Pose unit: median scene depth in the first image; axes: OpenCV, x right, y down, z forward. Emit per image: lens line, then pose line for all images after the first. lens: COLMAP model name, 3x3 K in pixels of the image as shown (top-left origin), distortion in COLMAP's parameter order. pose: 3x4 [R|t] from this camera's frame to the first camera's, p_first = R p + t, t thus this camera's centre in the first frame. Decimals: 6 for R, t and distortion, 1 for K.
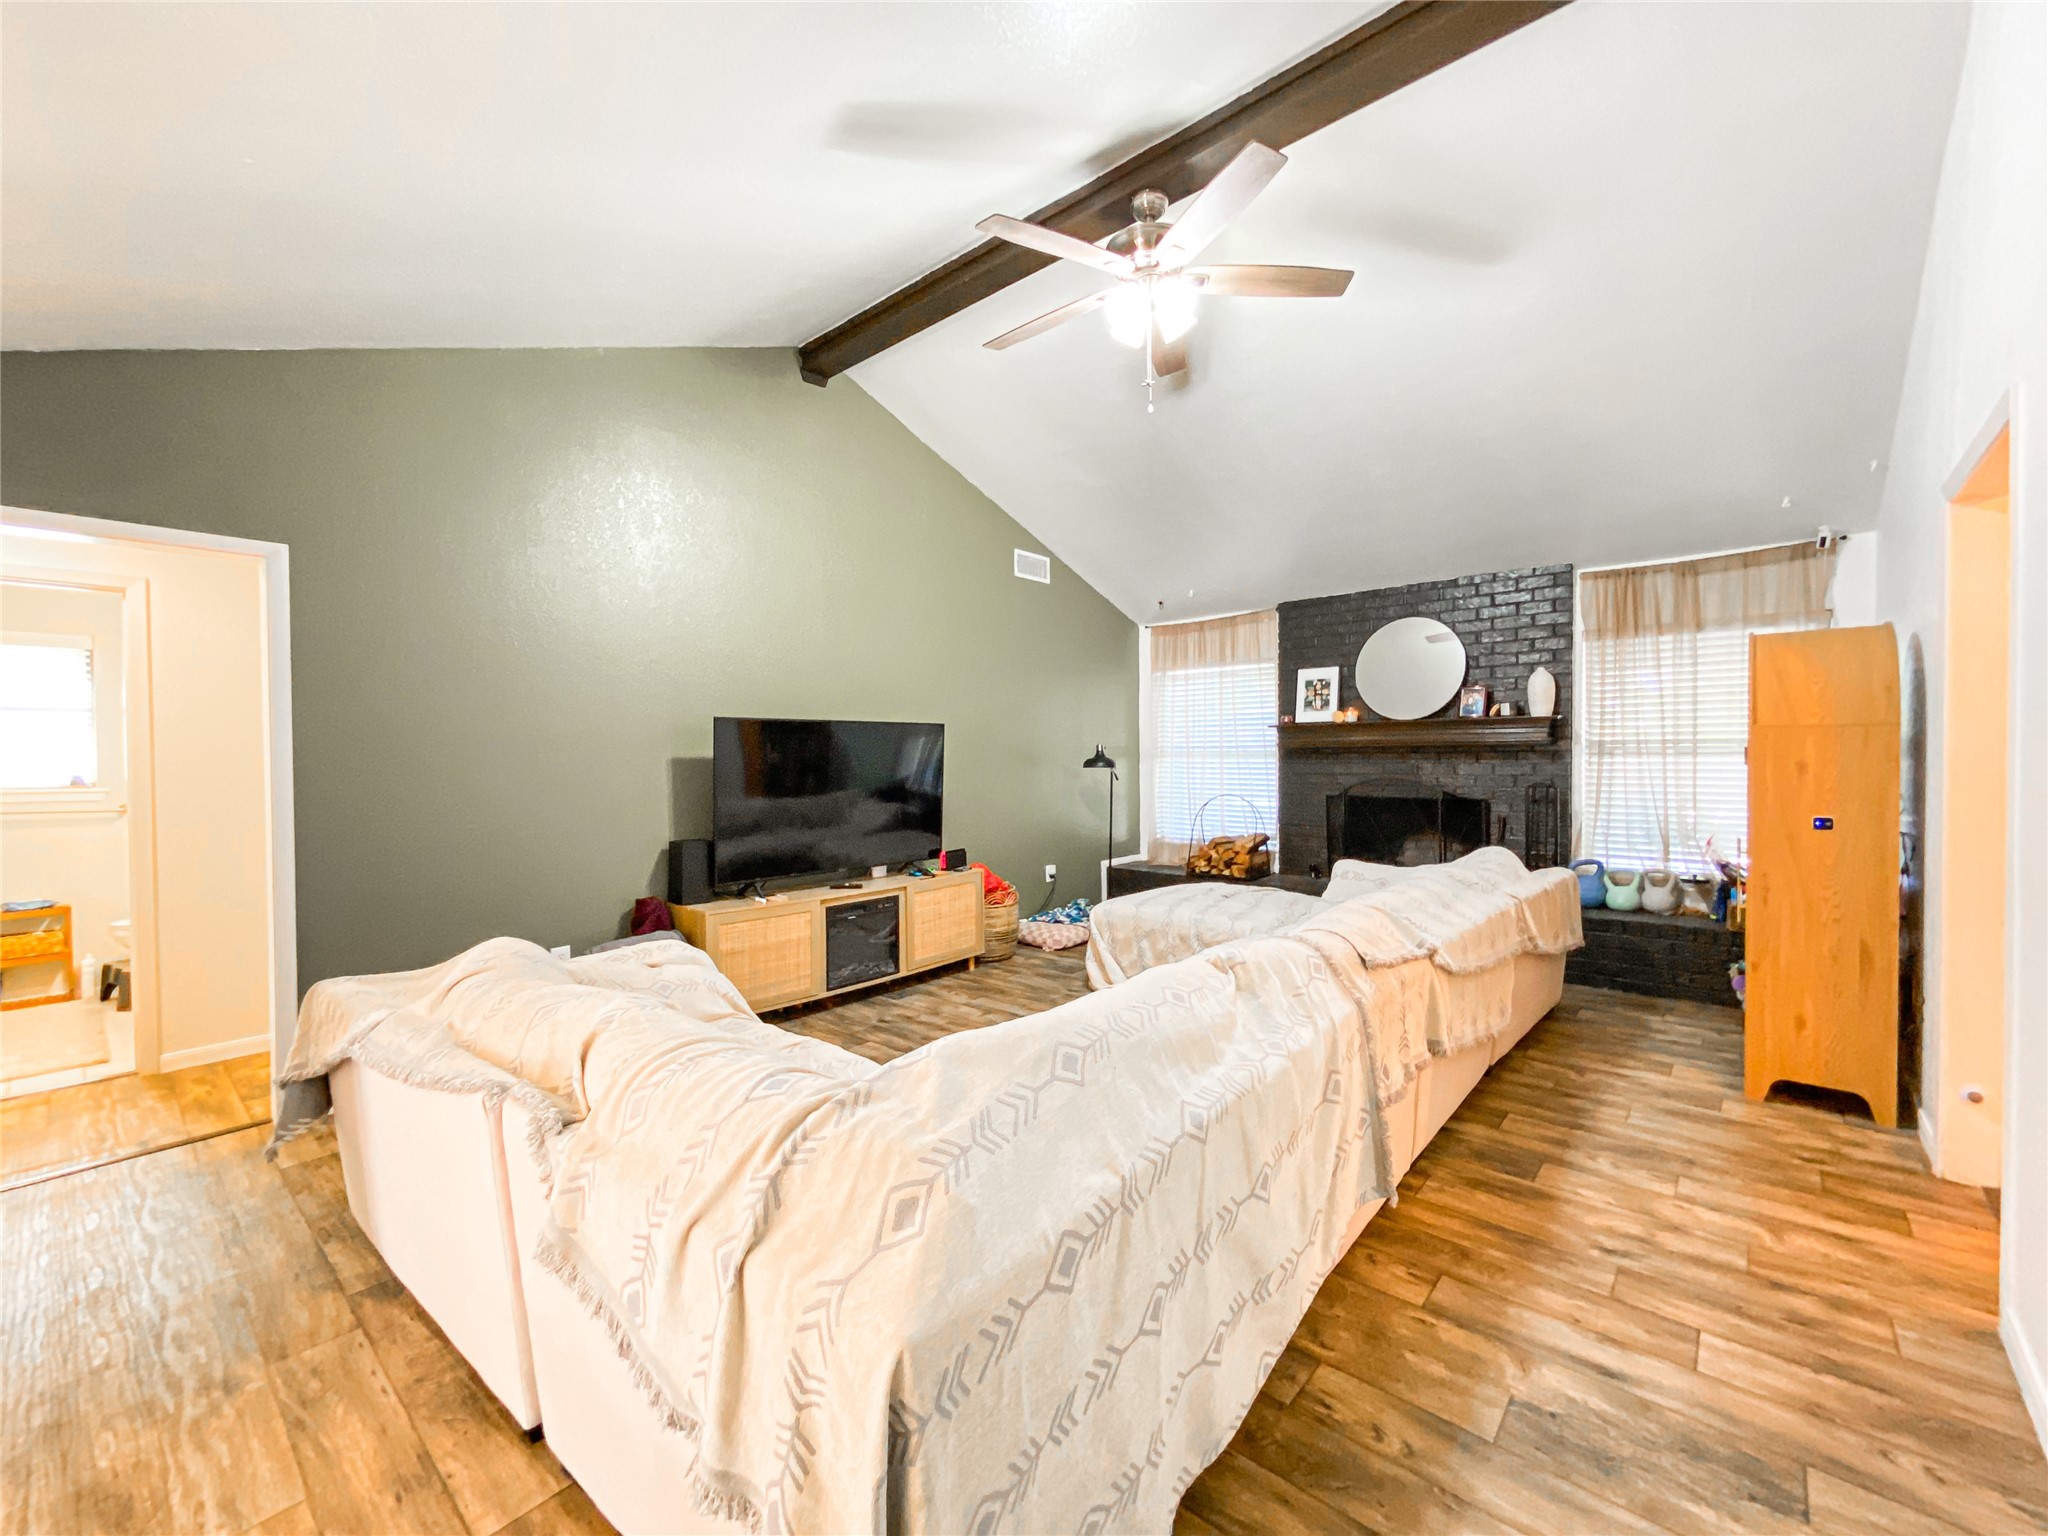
lens RADIAL K [[838.3, 0, 1027.0], [0, 838.3, 768.3], [0, 0, 1]] dist [0.048134, -0.032812]
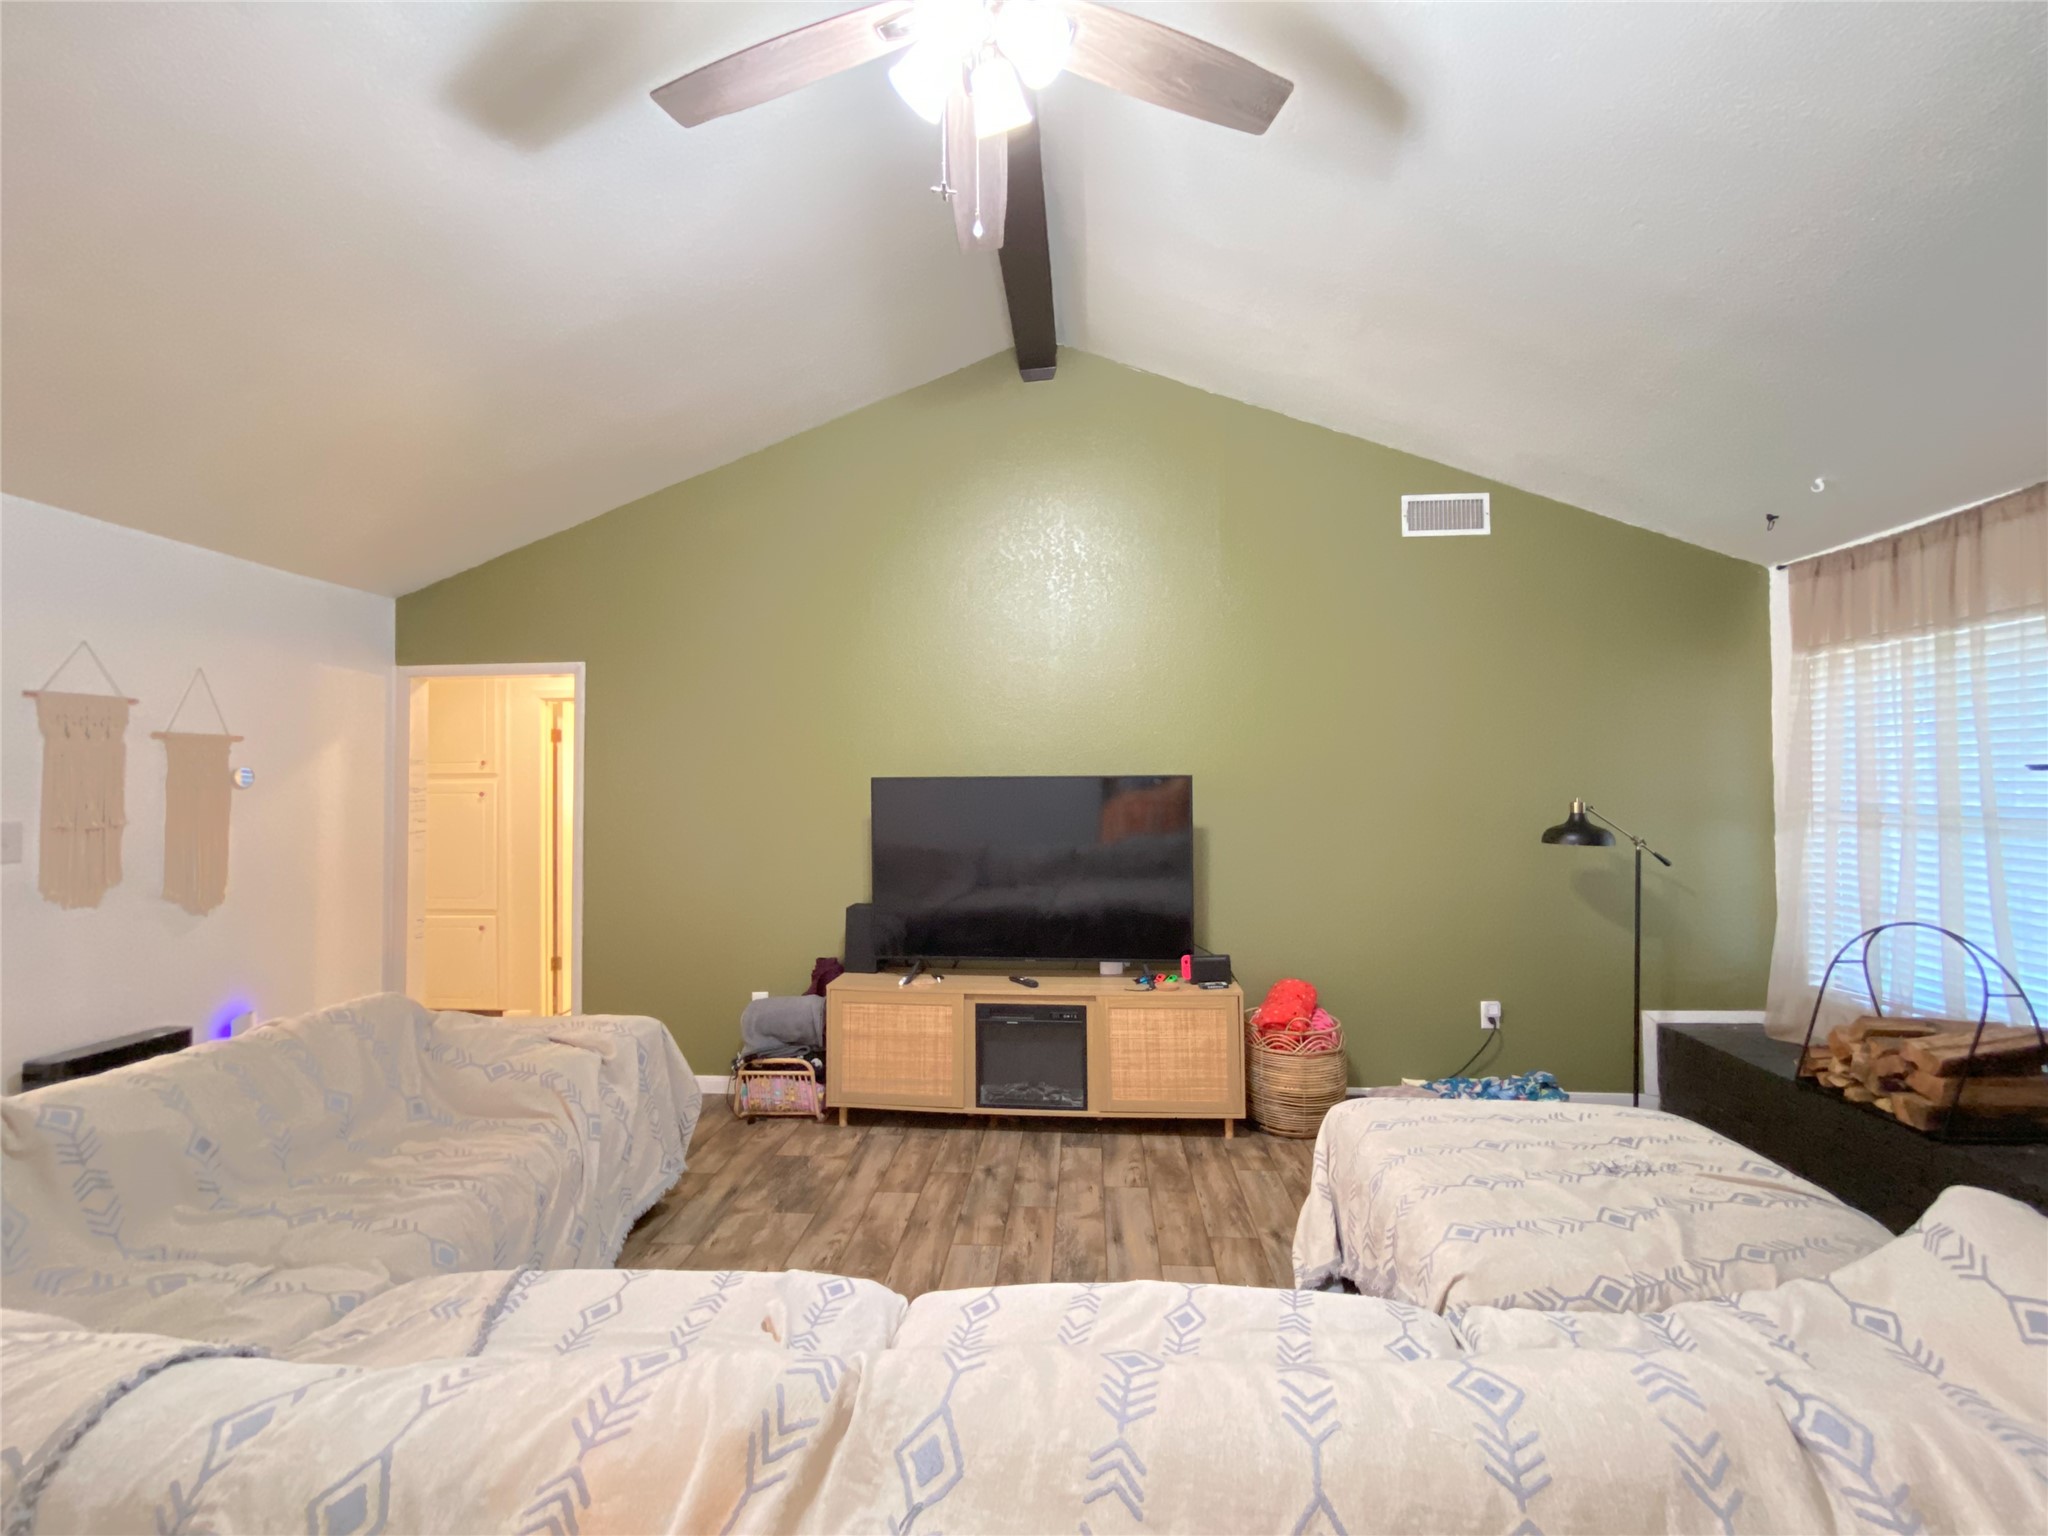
lens RADIAL K [[838.3, 0, 1027.0], [0, 838.3, 768.3], [0, 0, 1]] dist [0.048134, -0.032812]
pose [[0.601451, -0.007383, -0.798876, 0.401459], [-0.010982, 0.999786, -0.017508, -0.046804], [0.798834, 0.019303, 0.601241, 0.472163]]
